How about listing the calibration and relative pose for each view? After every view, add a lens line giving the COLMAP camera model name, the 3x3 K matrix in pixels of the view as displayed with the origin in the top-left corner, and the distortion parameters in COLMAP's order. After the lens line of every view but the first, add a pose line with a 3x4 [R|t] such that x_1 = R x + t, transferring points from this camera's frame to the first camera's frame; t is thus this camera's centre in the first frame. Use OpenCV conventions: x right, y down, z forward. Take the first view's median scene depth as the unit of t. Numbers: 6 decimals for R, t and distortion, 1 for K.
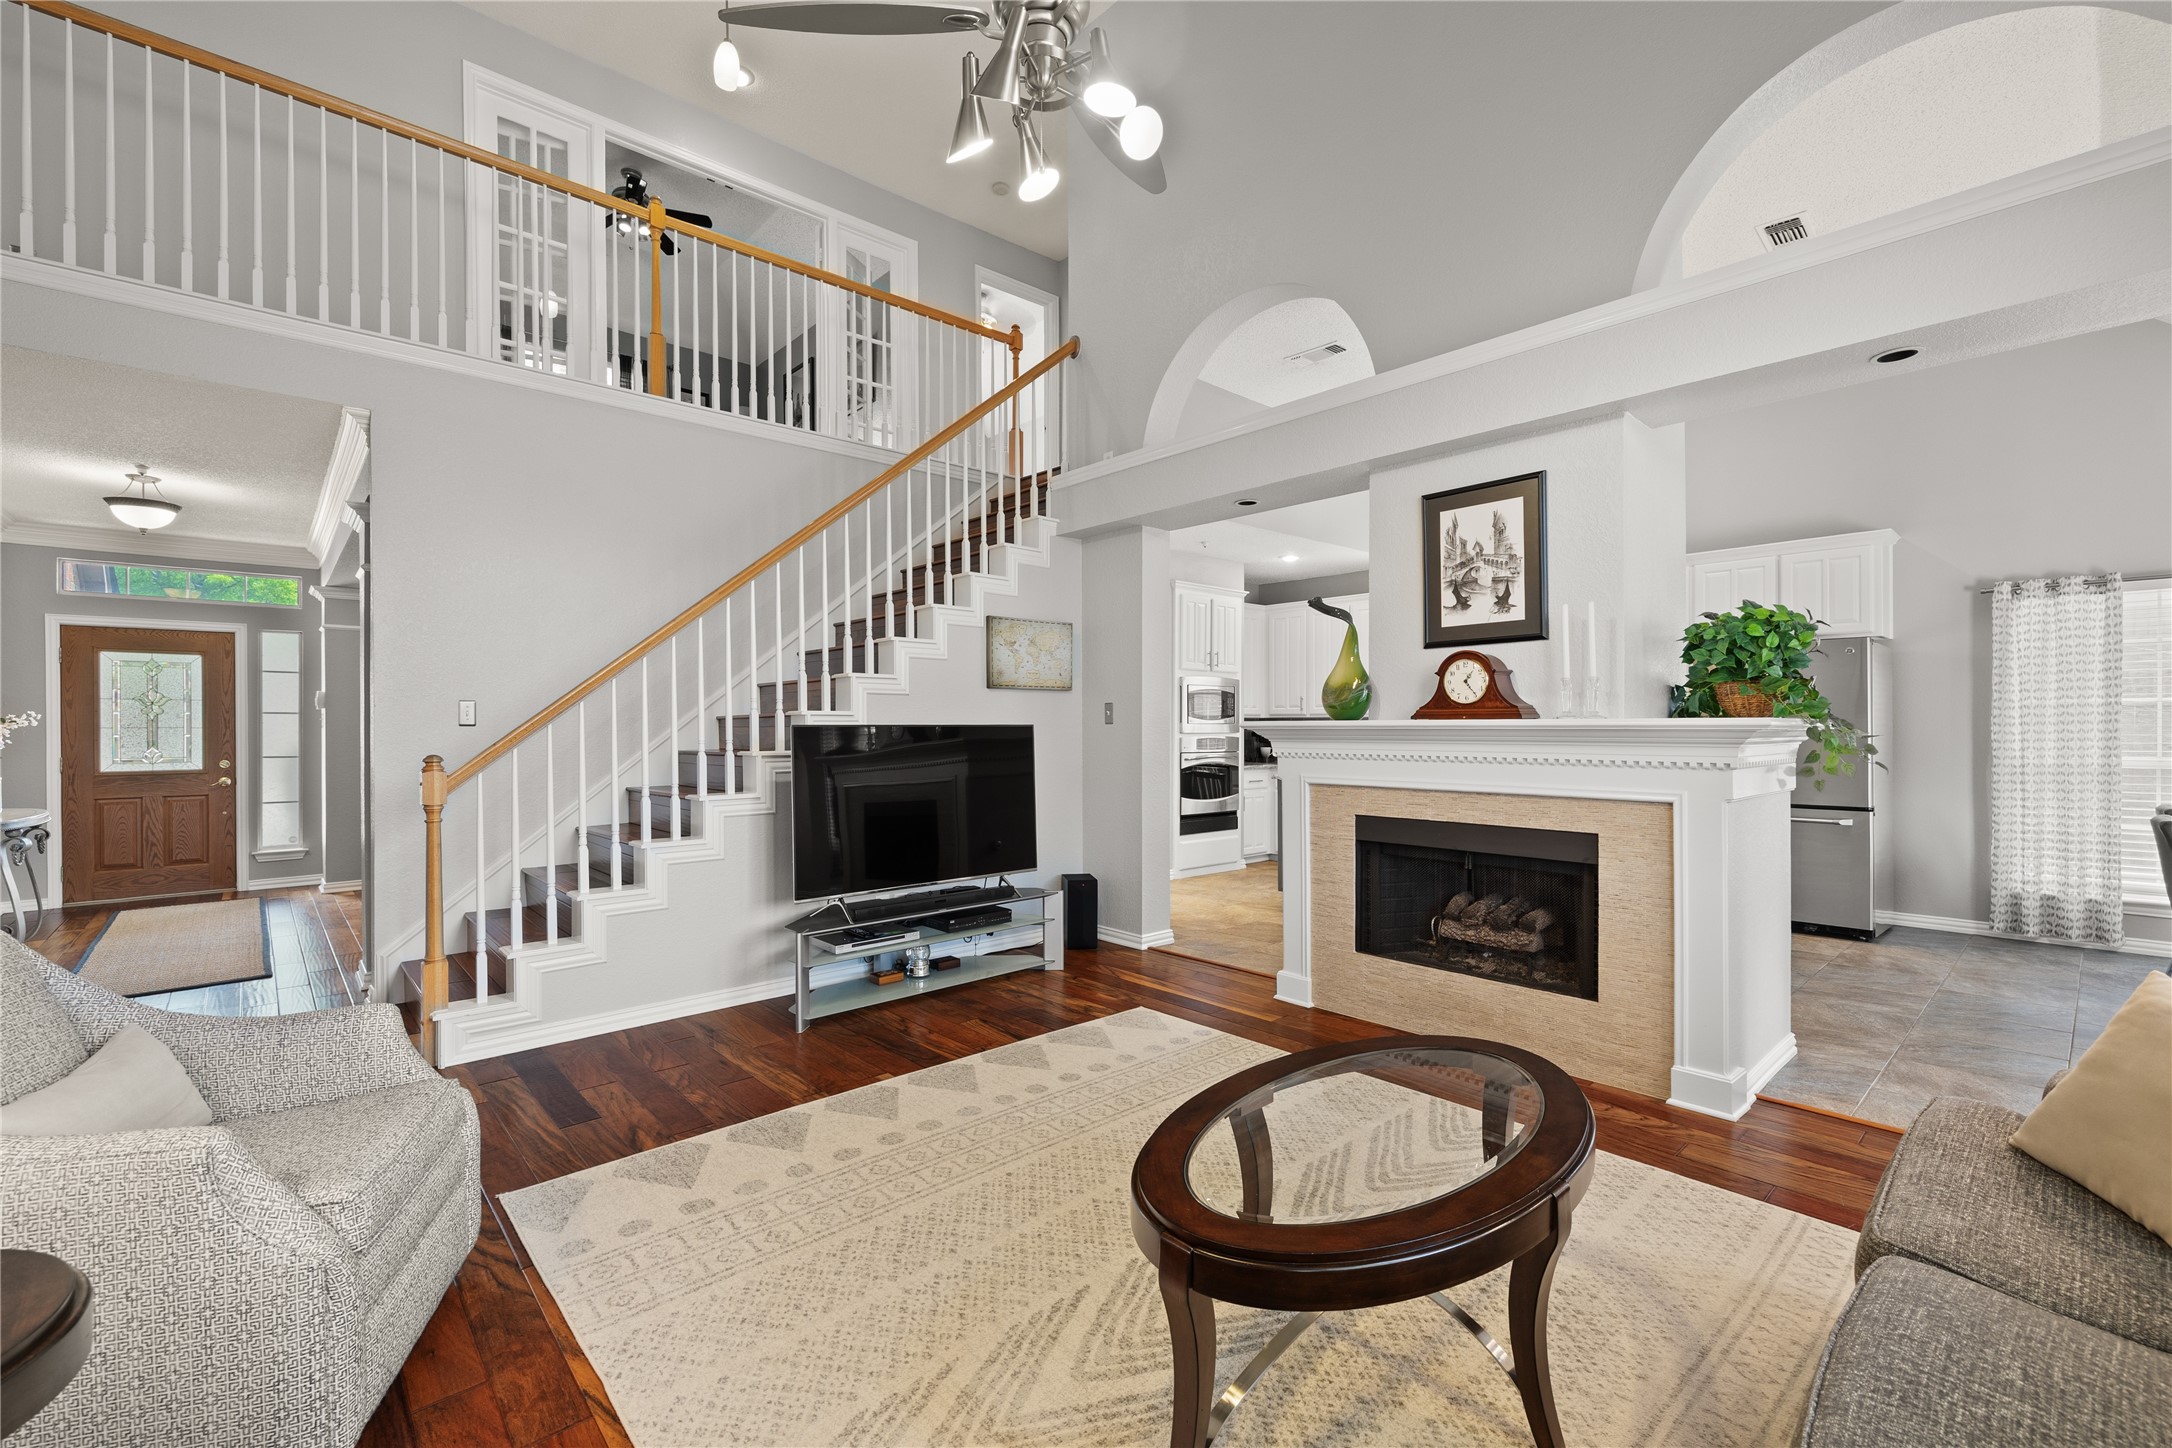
lens RADIAL K [[920.6, 0, 1089.8], [0, 920.6, 726.3], [0, 0, 1]] dist [0.001470, 0.000838]
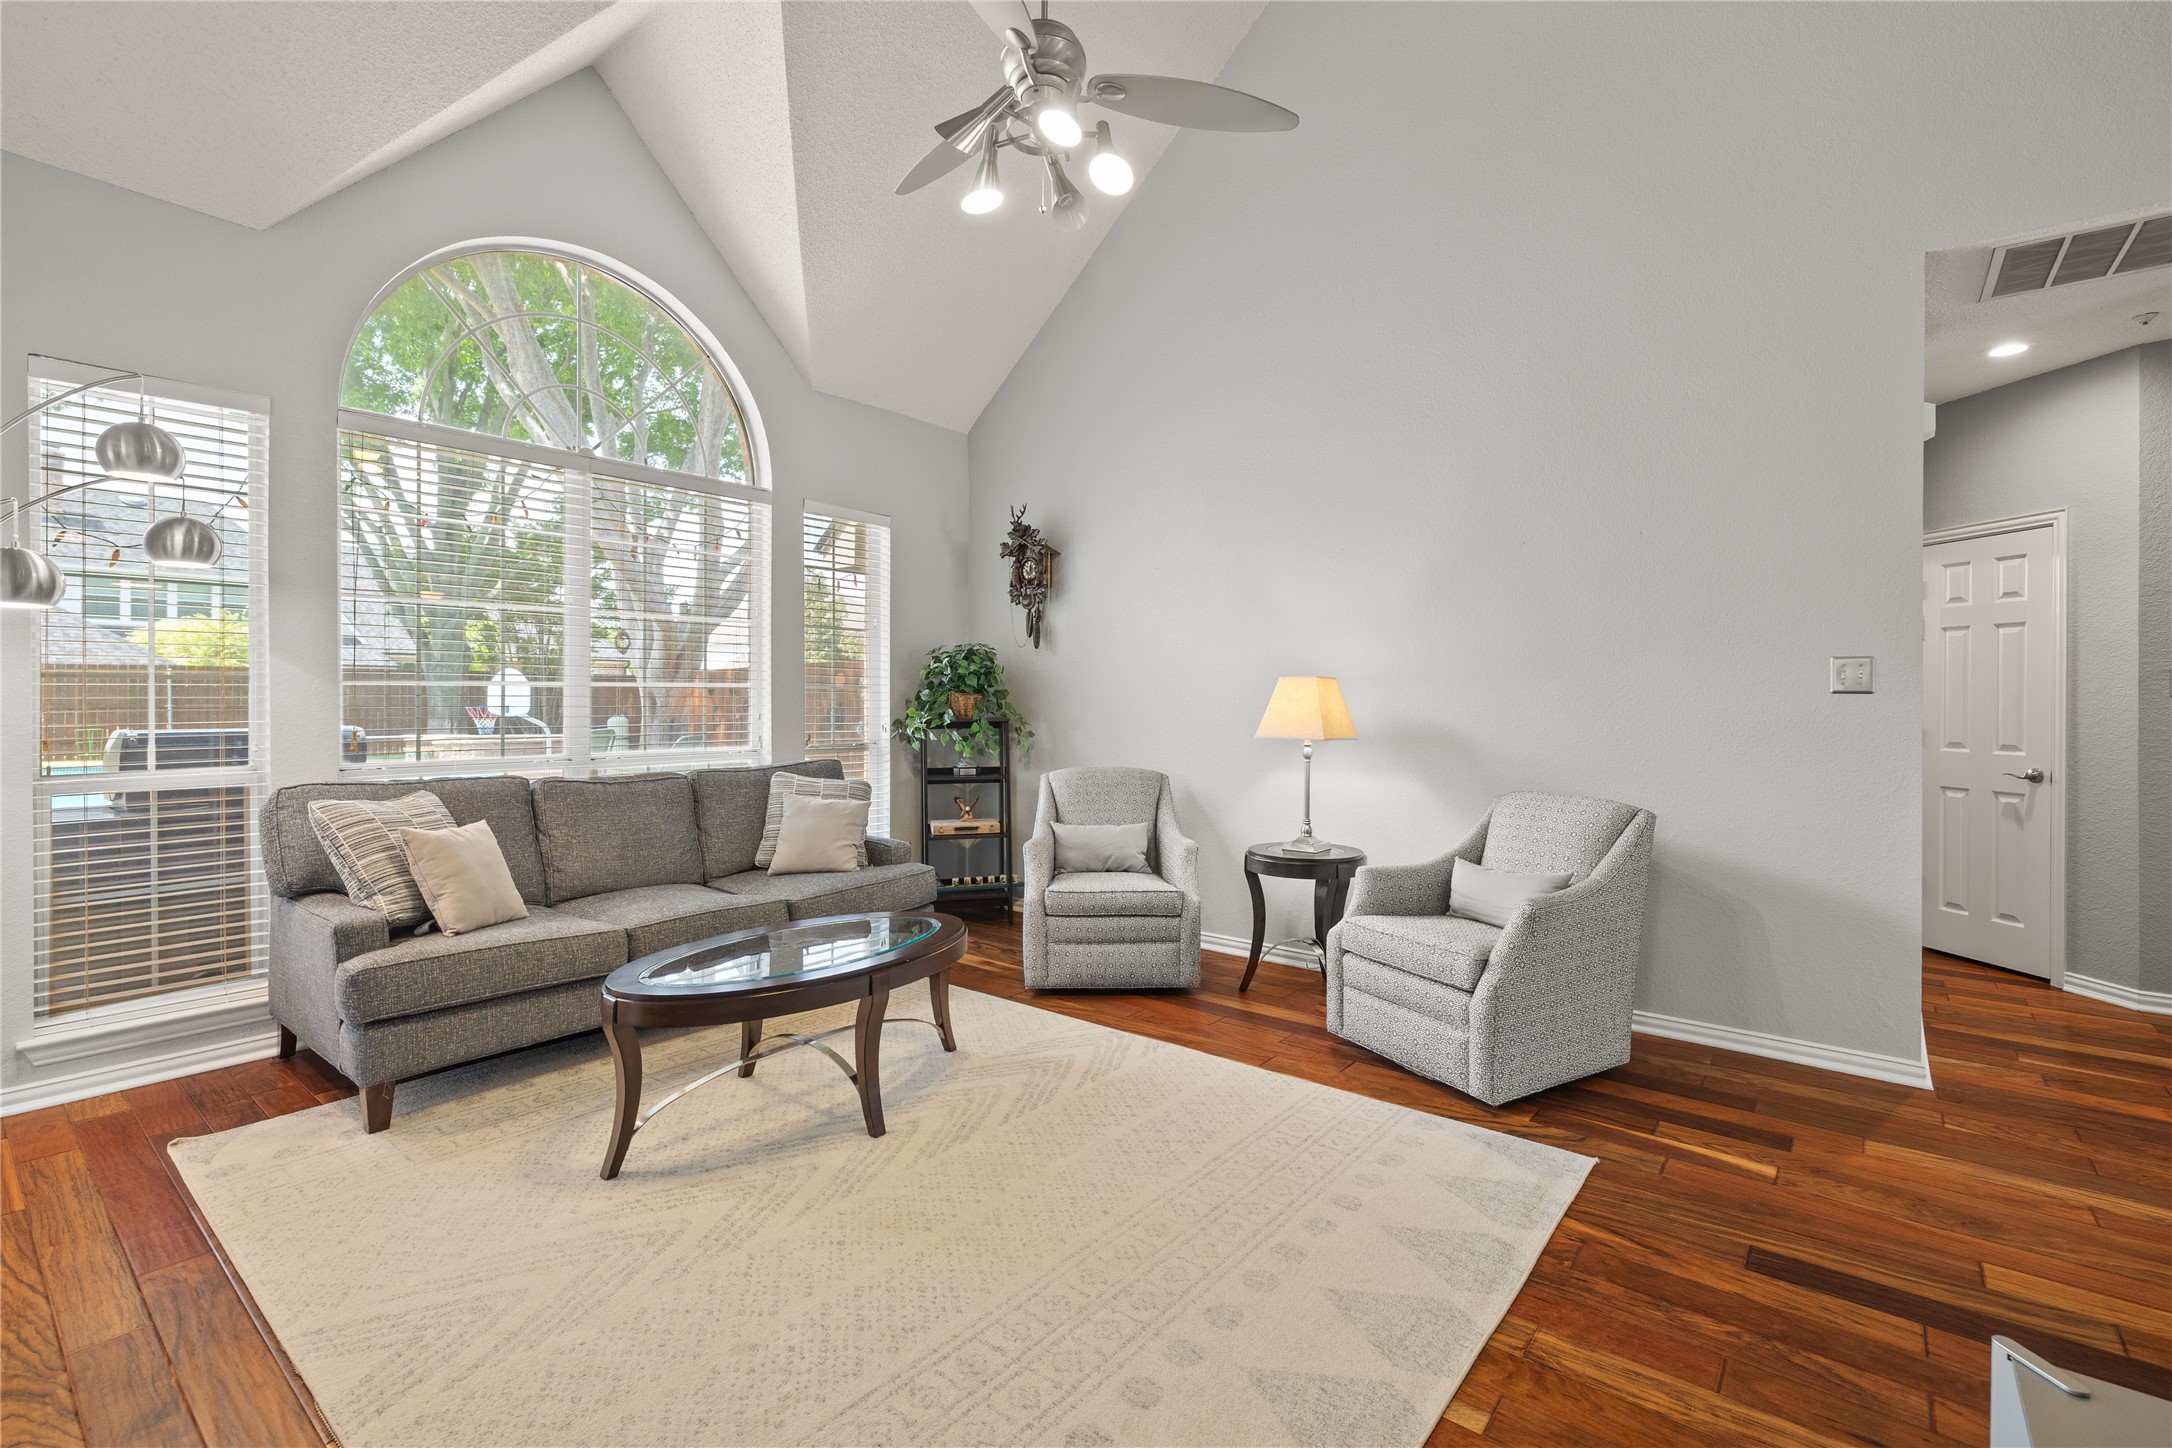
lens RADIAL K [[979.7, 0, 1084.7], [0, 979.7, 692.4], [0, 0, 1]] dist [0.000631, 0.000074]
pose [[-0.988239, 0.000028, -0.152915, 0.049847], [0.000053, 1.000000, -0.000161, -0.000191], [0.152915, -0.000167, -0.988239, 1.324976]]
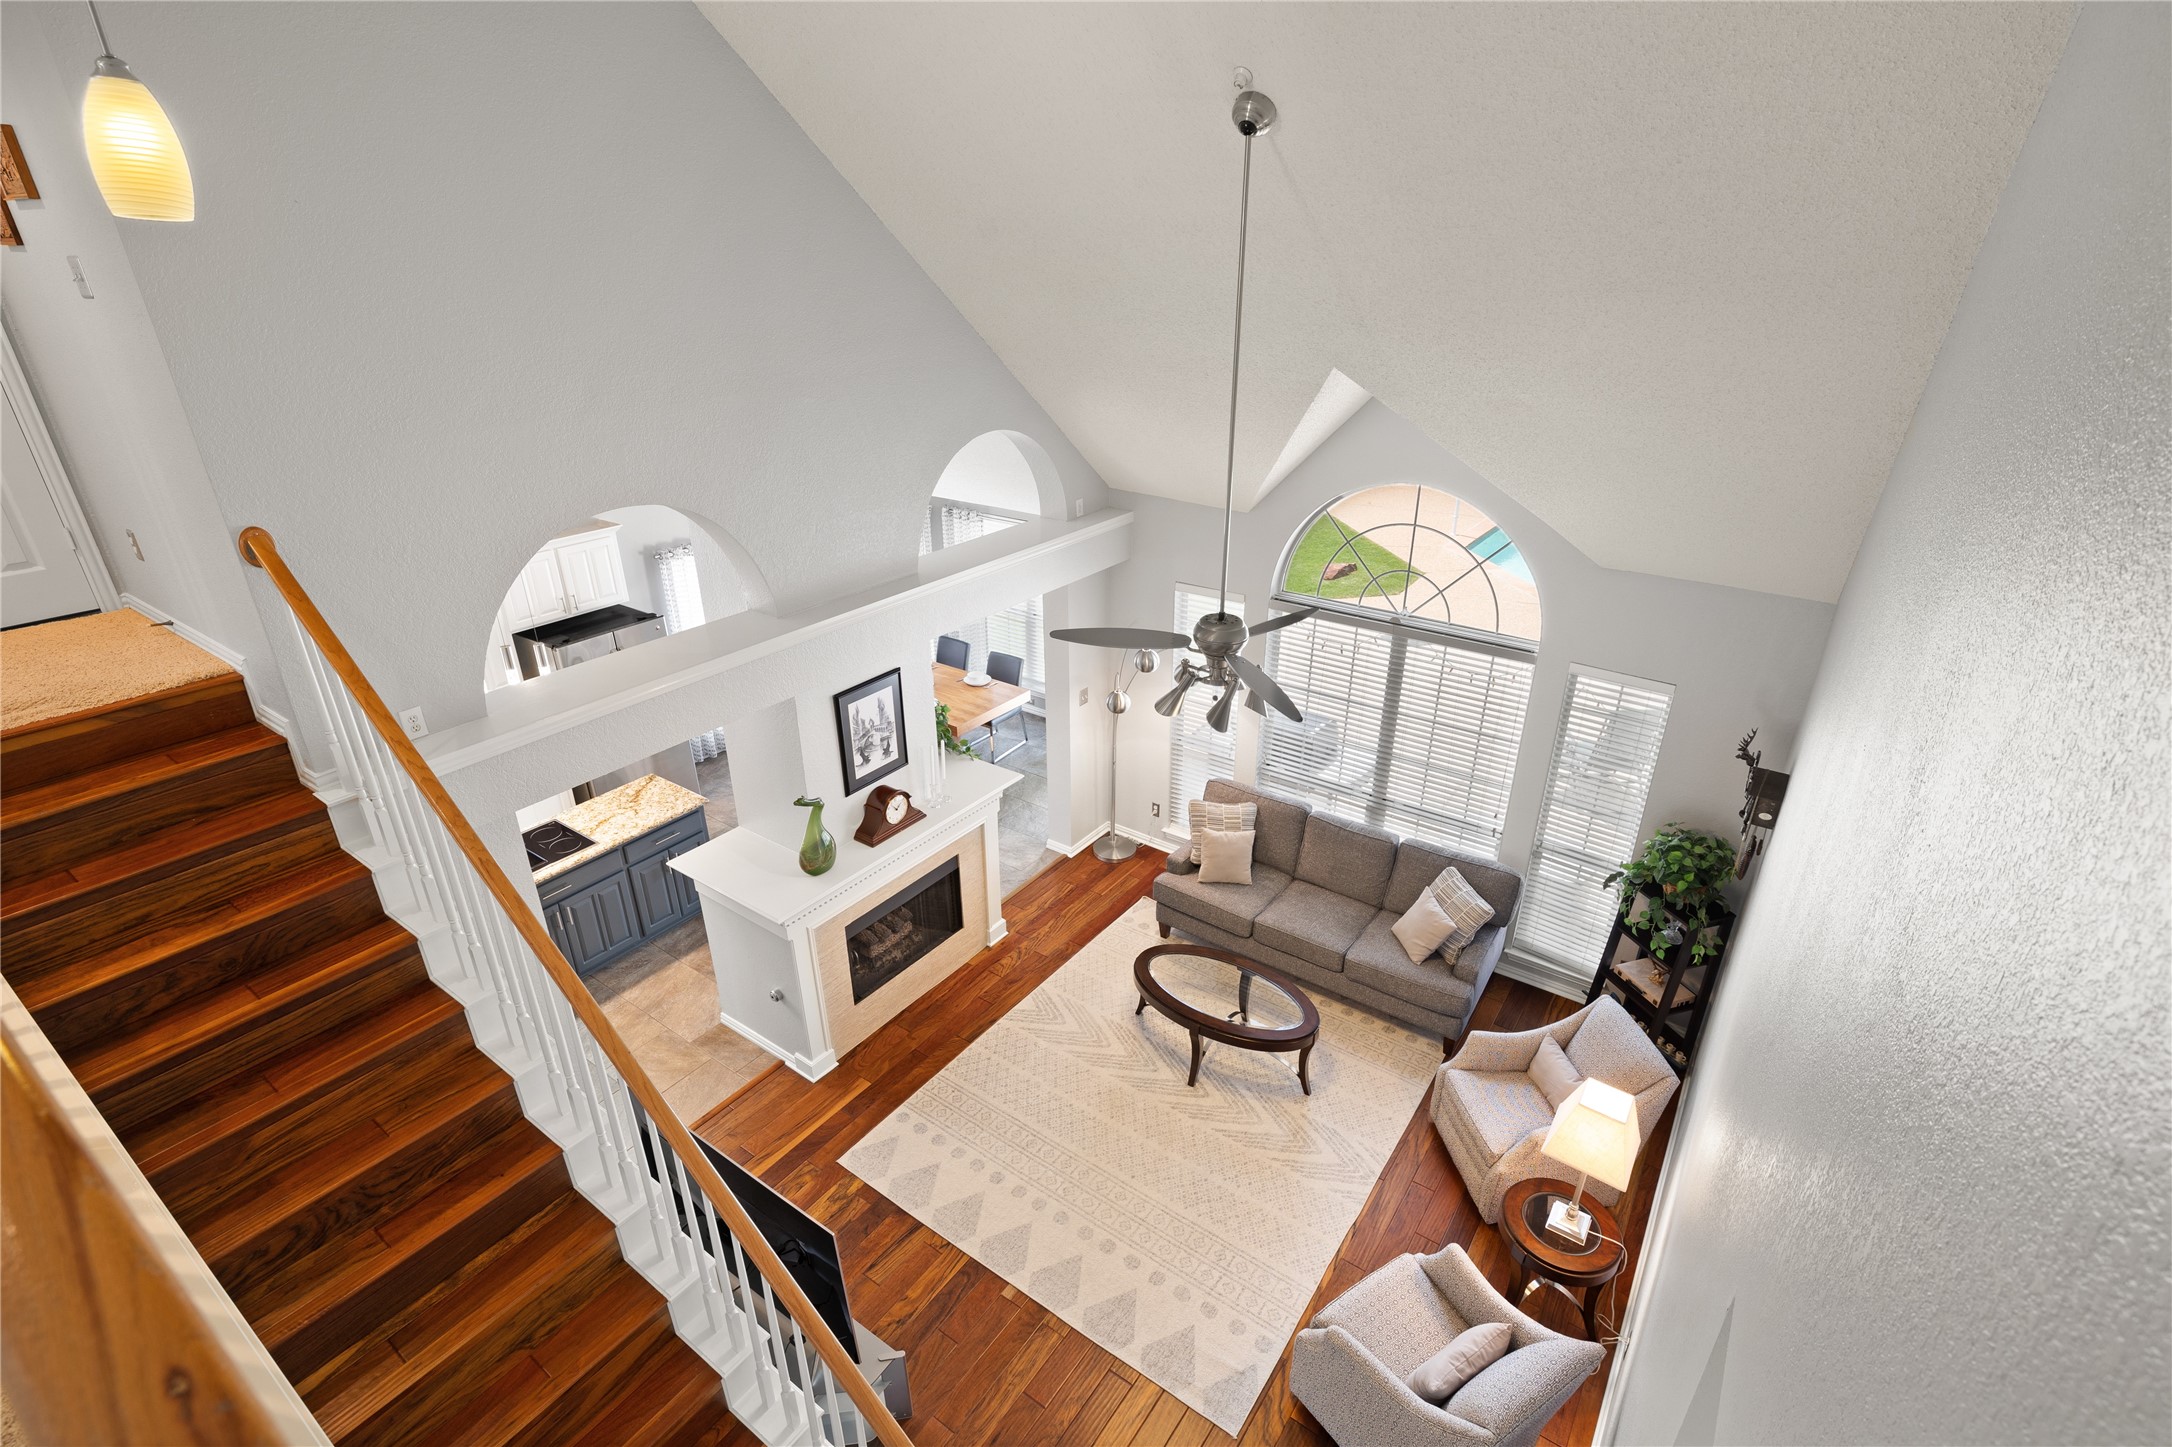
lens RADIAL K [[1029.1, 0, 1094.1], [0, 1029.1, 726.9], [0, 0, 1]] dist [-0.002044, -0.000238]
pose [[-0.215468, -0.414905, 0.883984, -1.090103], [0.002525, 0.905008, 0.425388, -0.878662], [-0.976508, 0.093889, -0.193952, 0.977590]]
